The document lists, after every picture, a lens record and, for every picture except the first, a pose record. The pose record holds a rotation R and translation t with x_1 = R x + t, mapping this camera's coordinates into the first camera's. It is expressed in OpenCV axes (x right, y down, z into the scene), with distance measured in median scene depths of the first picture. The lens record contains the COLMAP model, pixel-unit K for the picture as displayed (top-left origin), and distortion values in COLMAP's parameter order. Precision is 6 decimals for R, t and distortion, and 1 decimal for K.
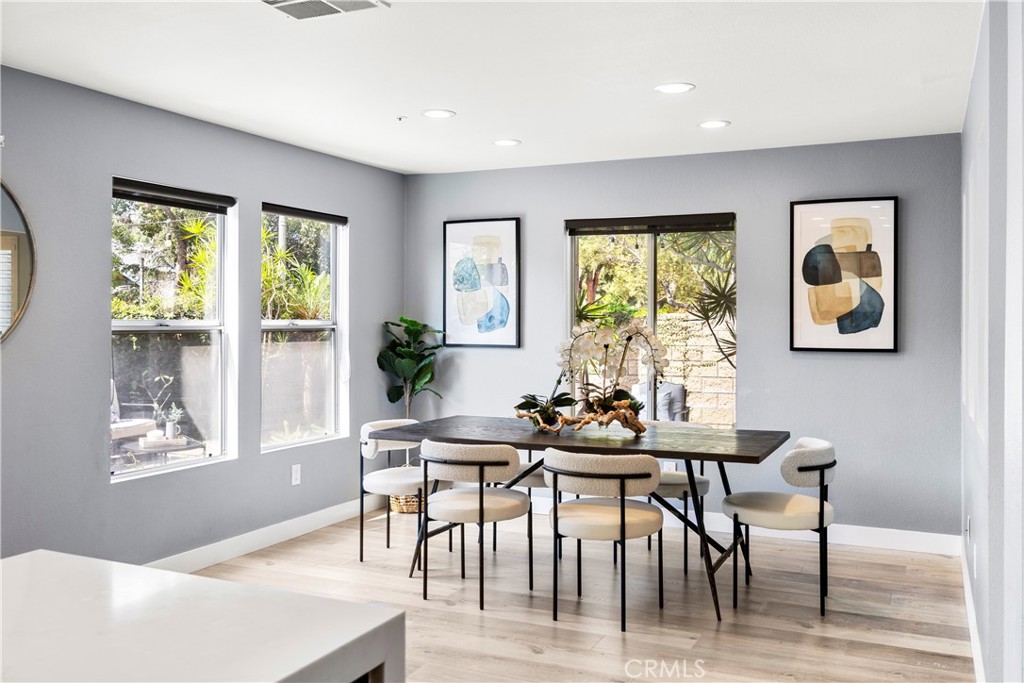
lens RADIAL K [[887.9, 0, 511.3], [0, 887.9, 324.1], [0, 0, 1]] dist [-0.012302, -0.002172]
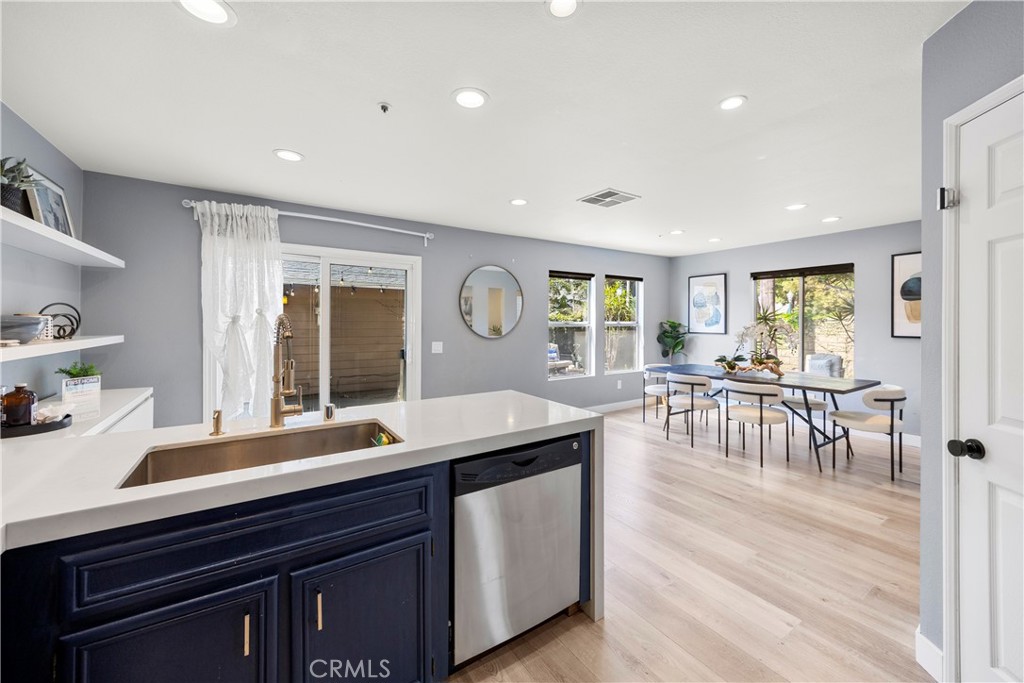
lens RADIAL K [[392.8, 0, 516.4], [0, 392.8, 325.2], [0, 0, 1]] dist [0.000407, 0.000408]
pose [[0.854074, -0.000587, -0.520151, 0.081841], [0.003495, 0.999983, 0.004609, -0.001011], [0.520139, -0.005754, 0.854062, -0.080455]]
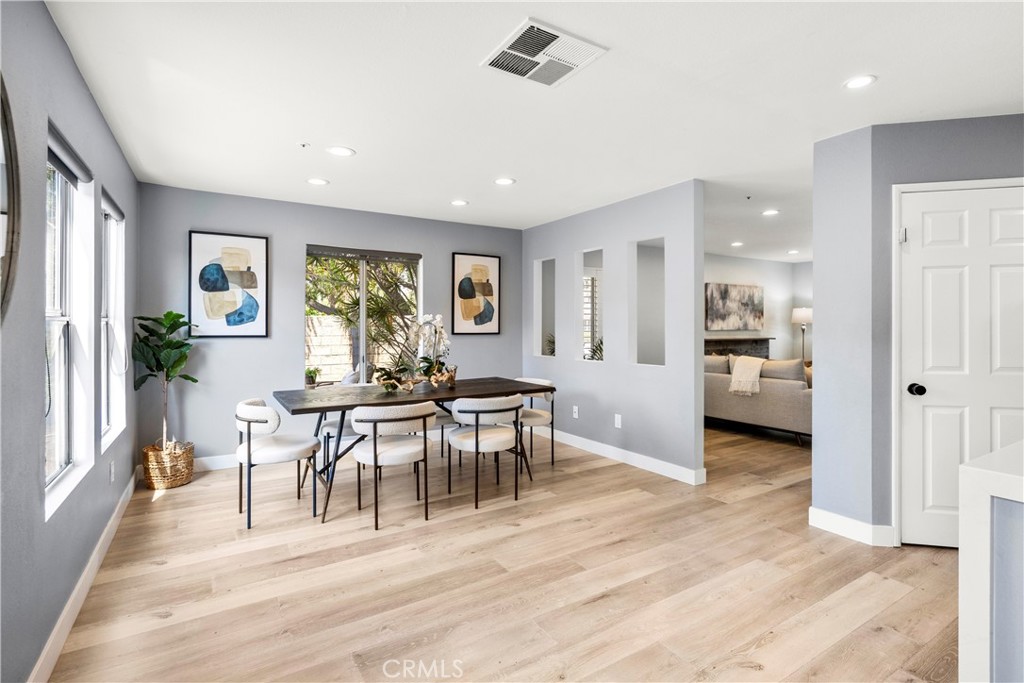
lens RADIAL K [[494.9, 0, 517.5], [0, 494.9, 339.7], [0, 0, 1]] dist [0.012548, 0.001403]
pose [[0.537624, -0.034914, 0.842461, -0.486556], [-0.007691, 0.998898, 0.046306, -0.007810], [-0.843149, -0.031374, 0.536763, 0.351318]]
